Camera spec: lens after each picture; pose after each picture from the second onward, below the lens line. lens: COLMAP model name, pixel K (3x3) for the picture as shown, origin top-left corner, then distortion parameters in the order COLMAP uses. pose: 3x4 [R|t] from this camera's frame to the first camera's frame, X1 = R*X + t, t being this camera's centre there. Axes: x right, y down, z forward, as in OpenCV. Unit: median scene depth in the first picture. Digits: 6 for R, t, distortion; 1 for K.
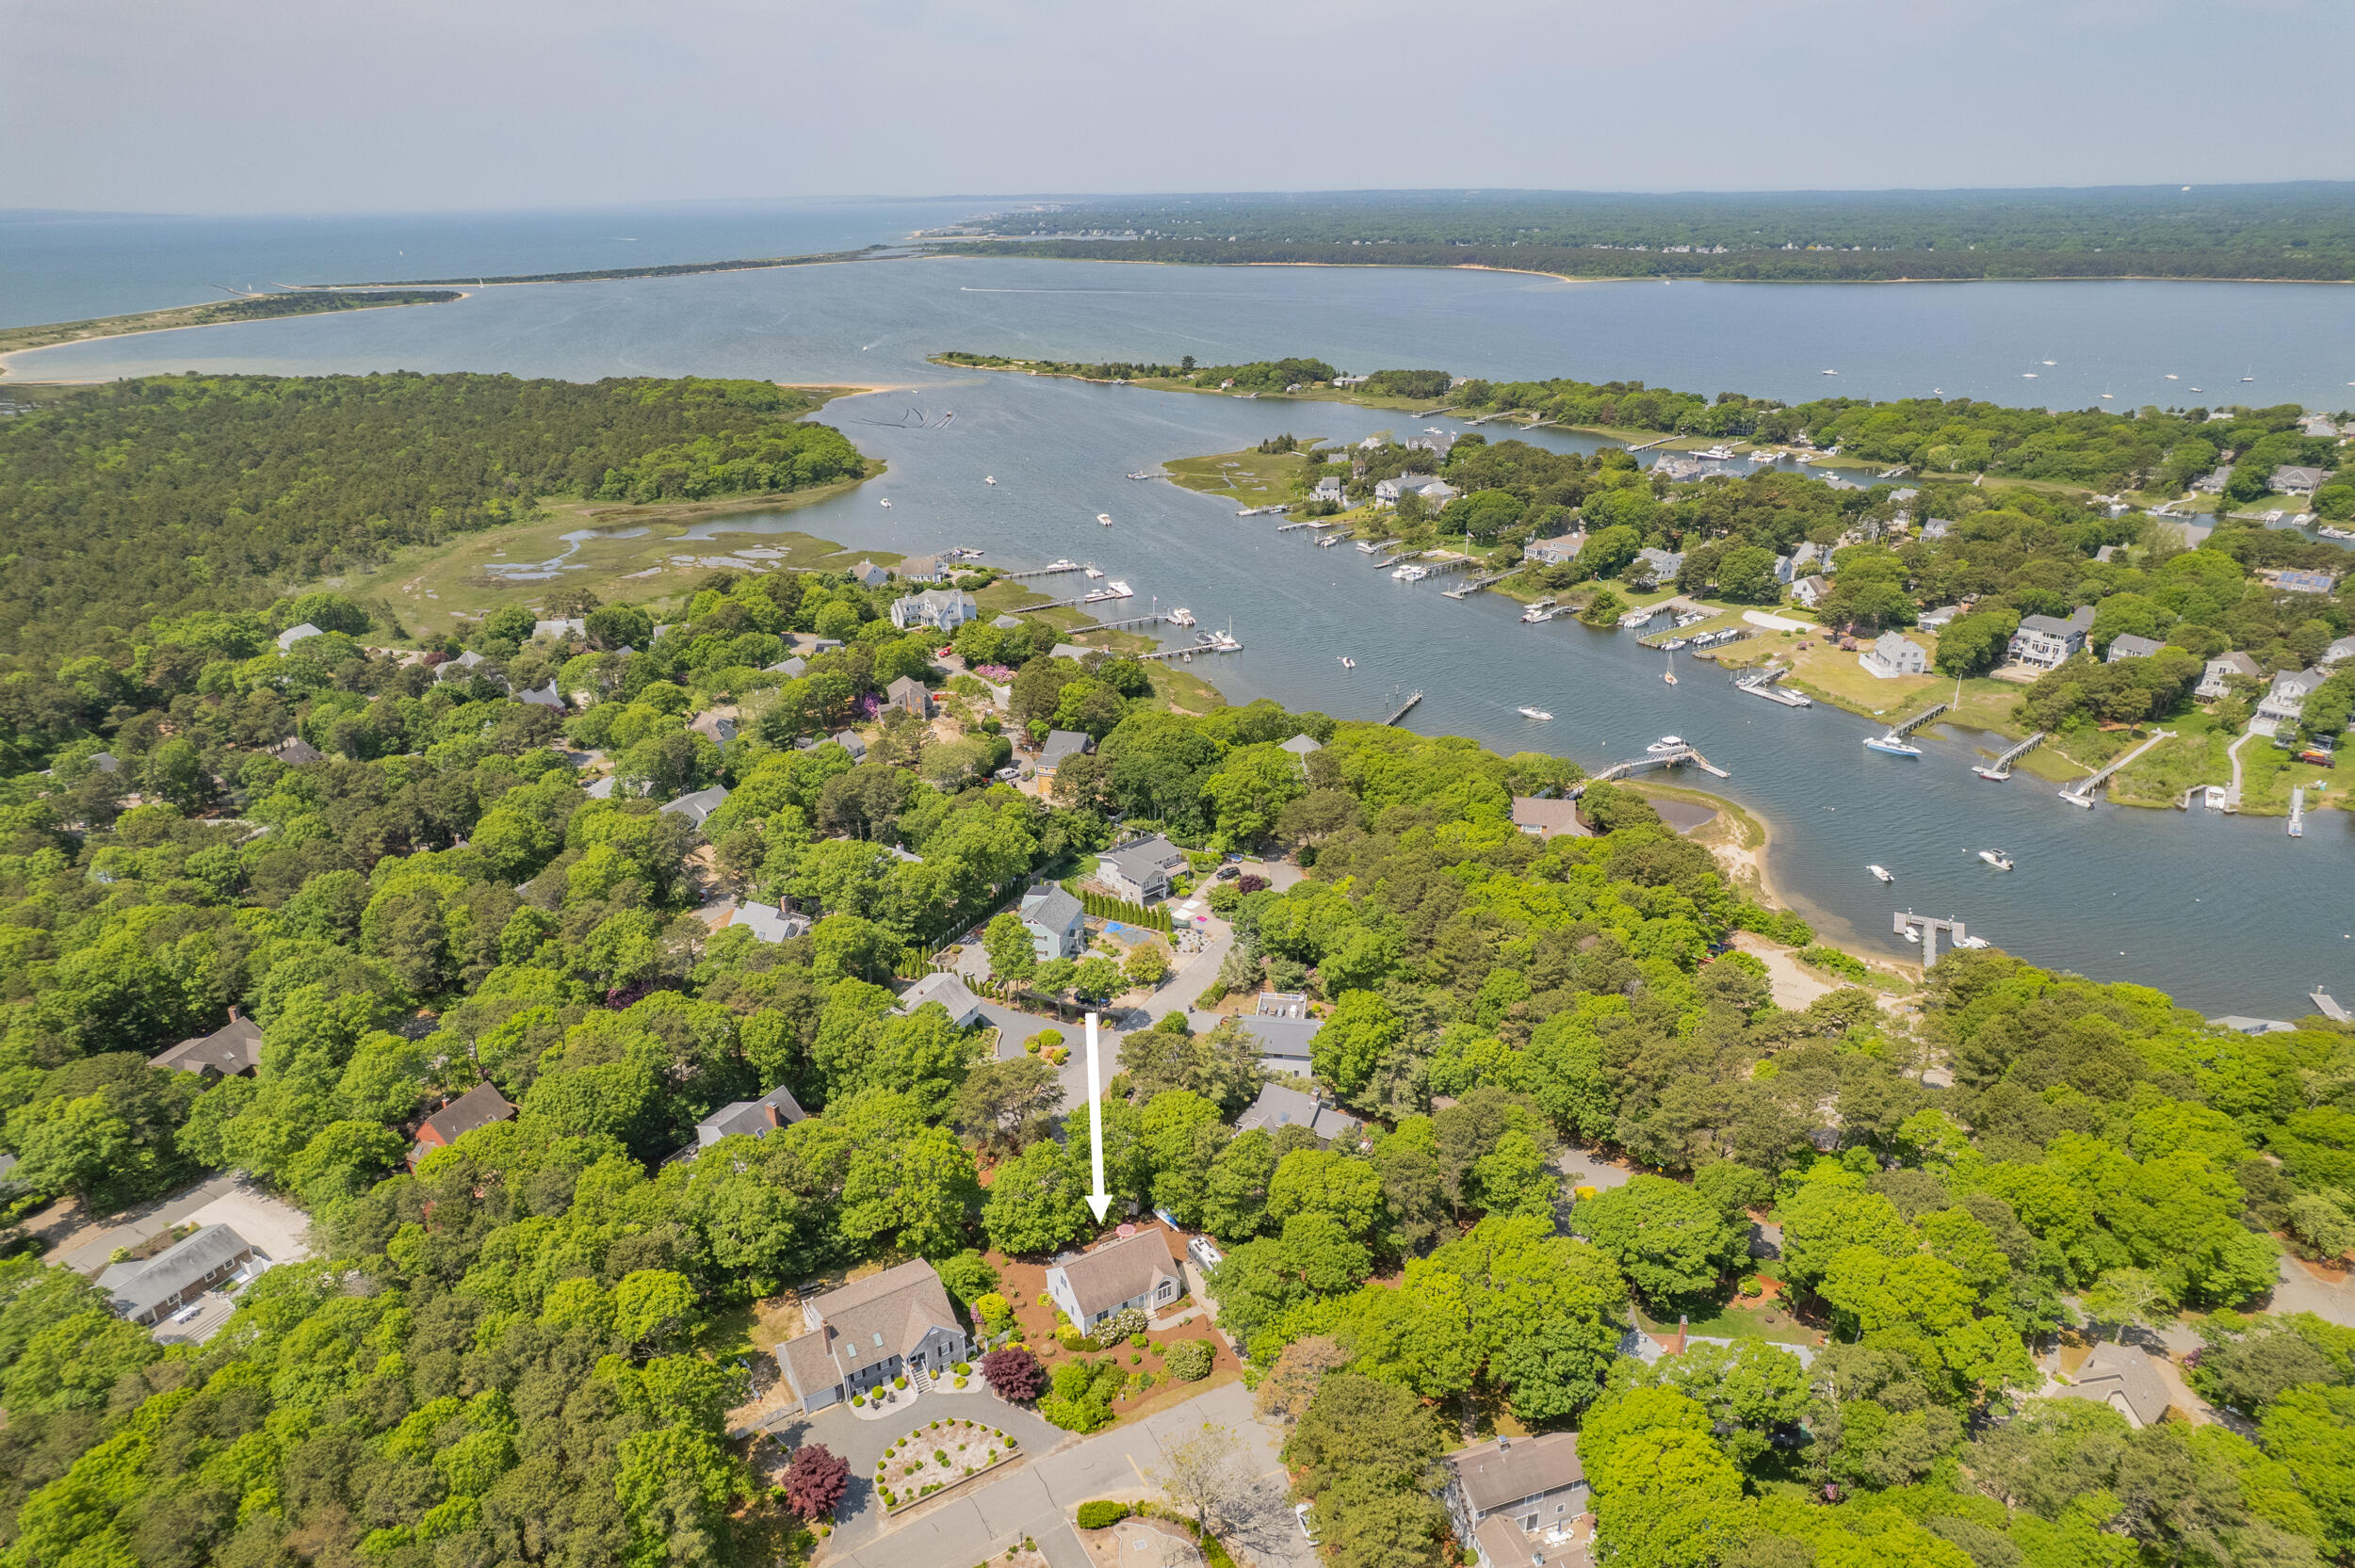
lens RADIAL K [[1498.3, 0, 1179.7], [0, 1498.3, 788.4], [0, 0, 1]] dist [-0.002580, 0.004424]
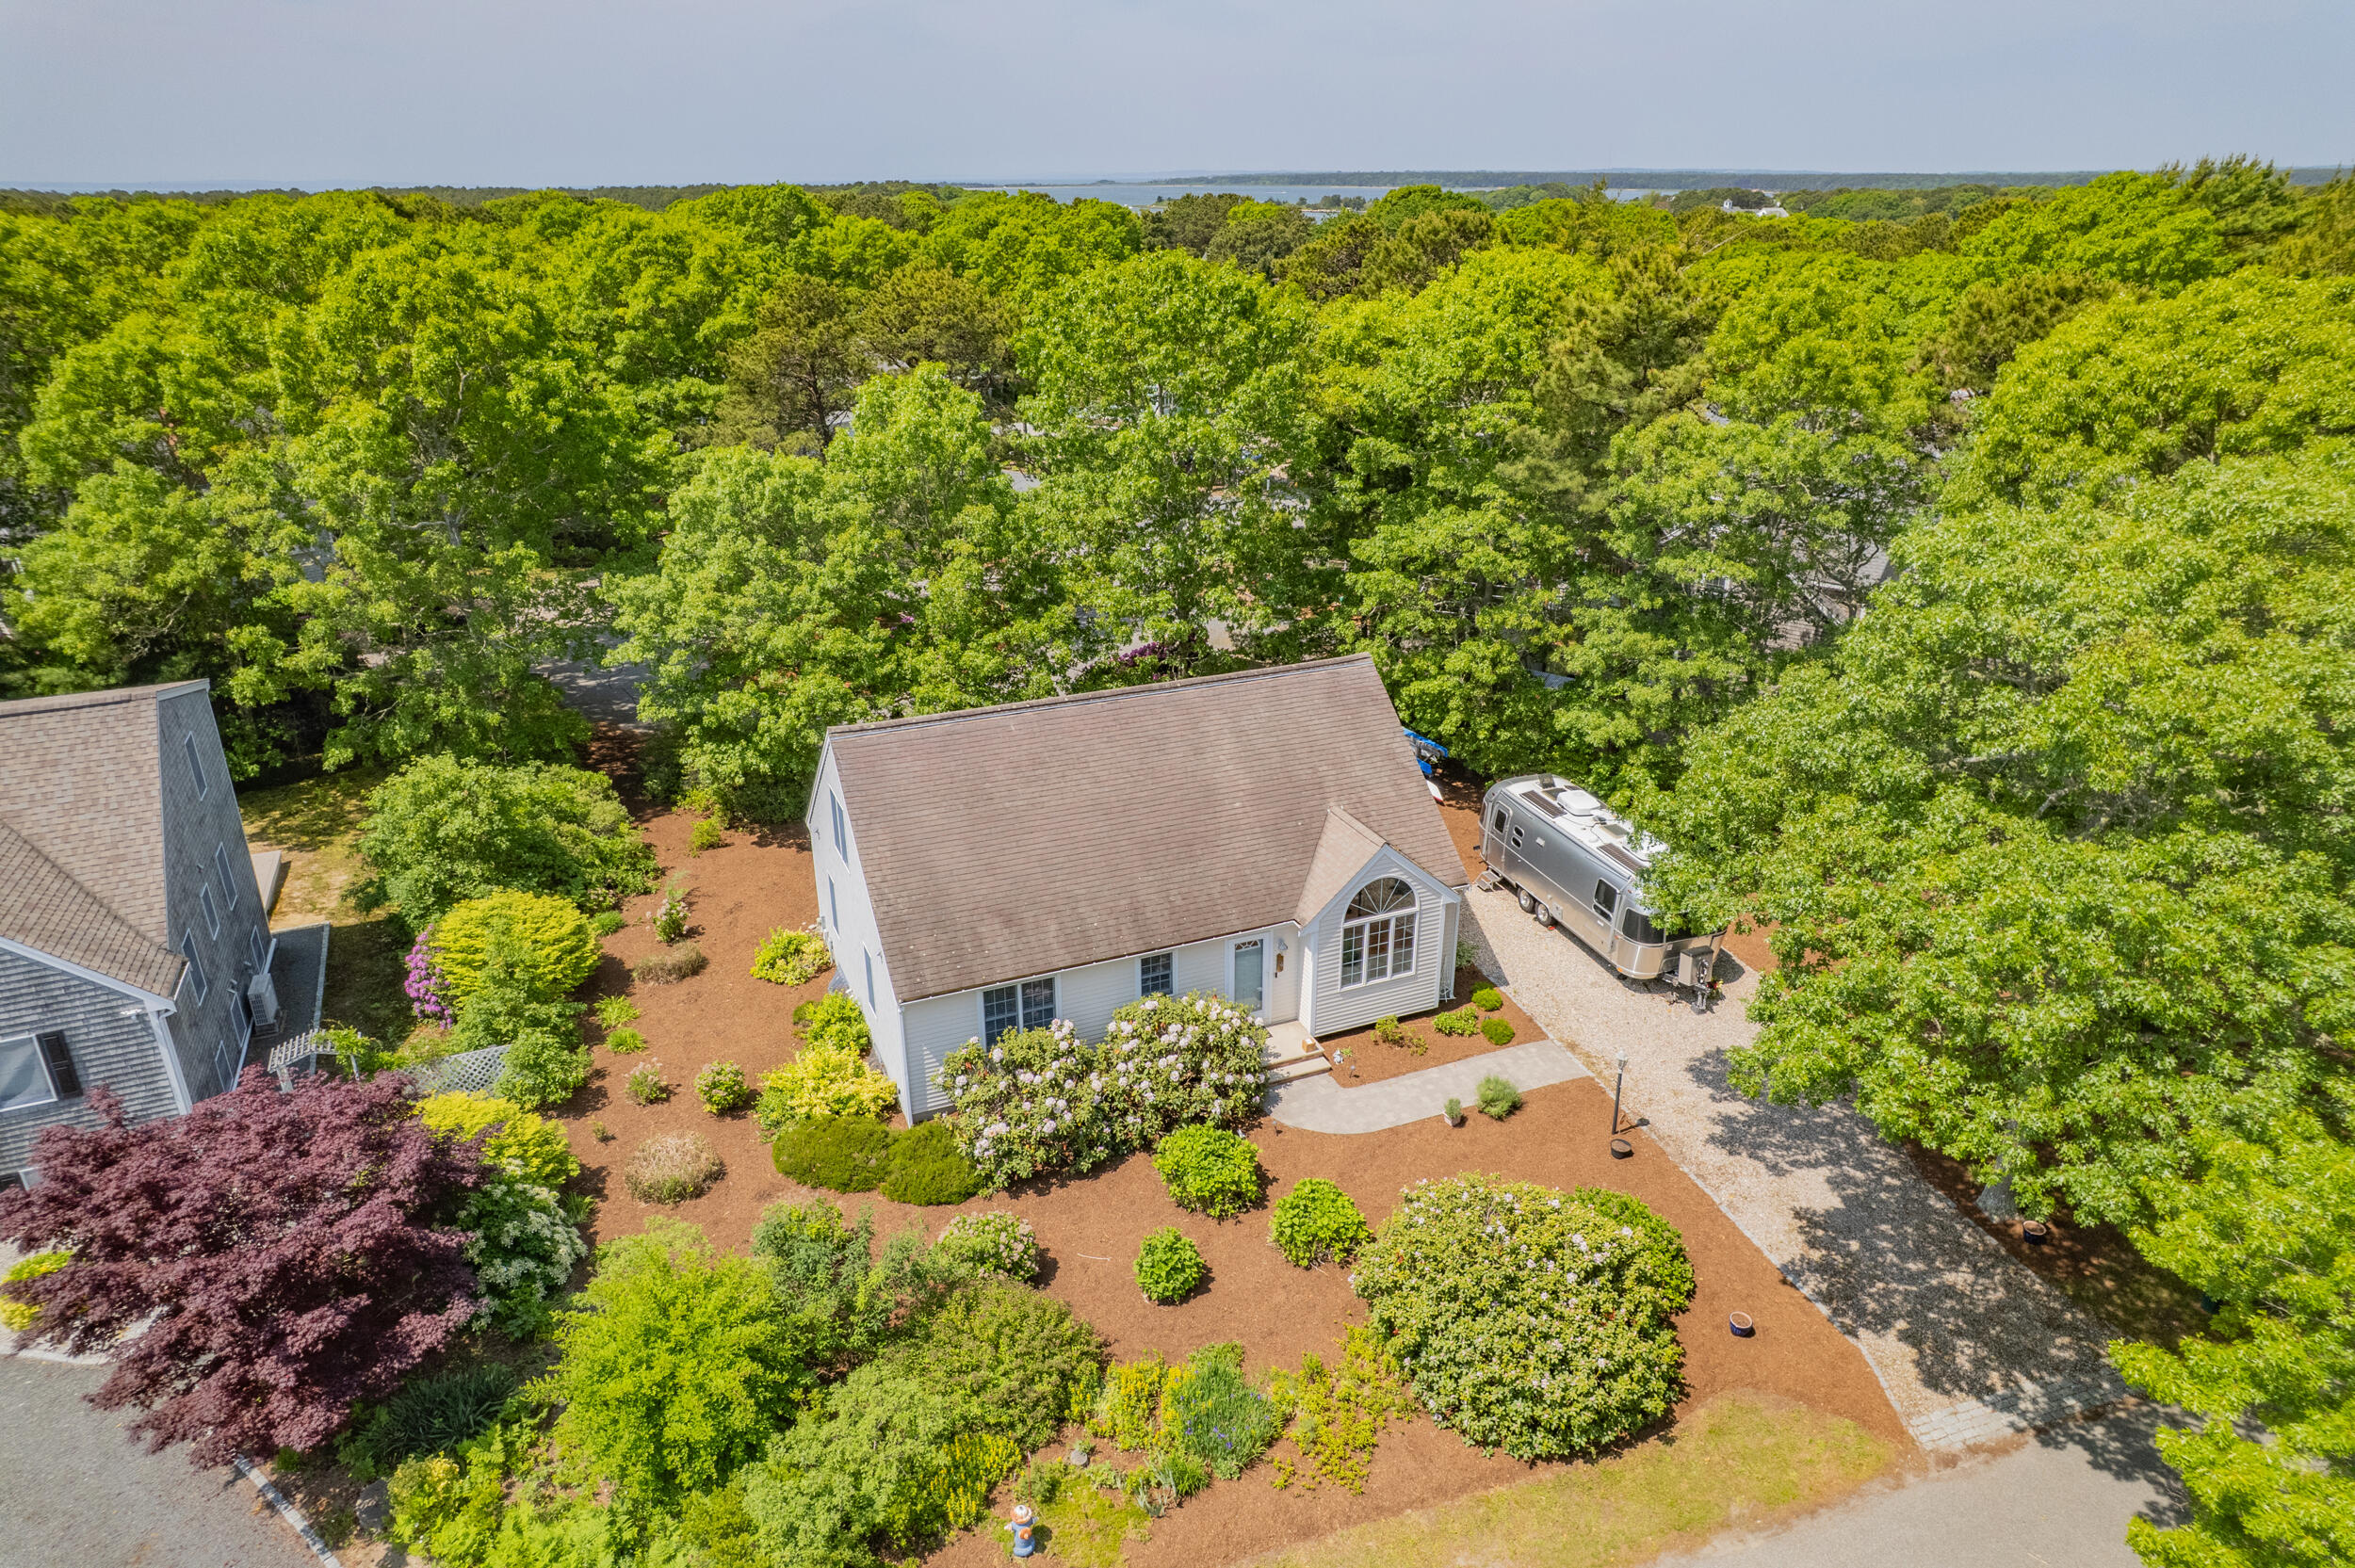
lens RADIAL K [[1498.3, 0, 1178.8], [0, 1498.3, 779.9], [0, 0, 1]] dist [-0.002580, 0.004424]
pose [[0.988811, 0.069725, -0.131874, -0.011492], [-0.068778, 0.997563, 0.011724, 0.318750], [0.132370, -0.002523, 0.991197, 0.820444]]
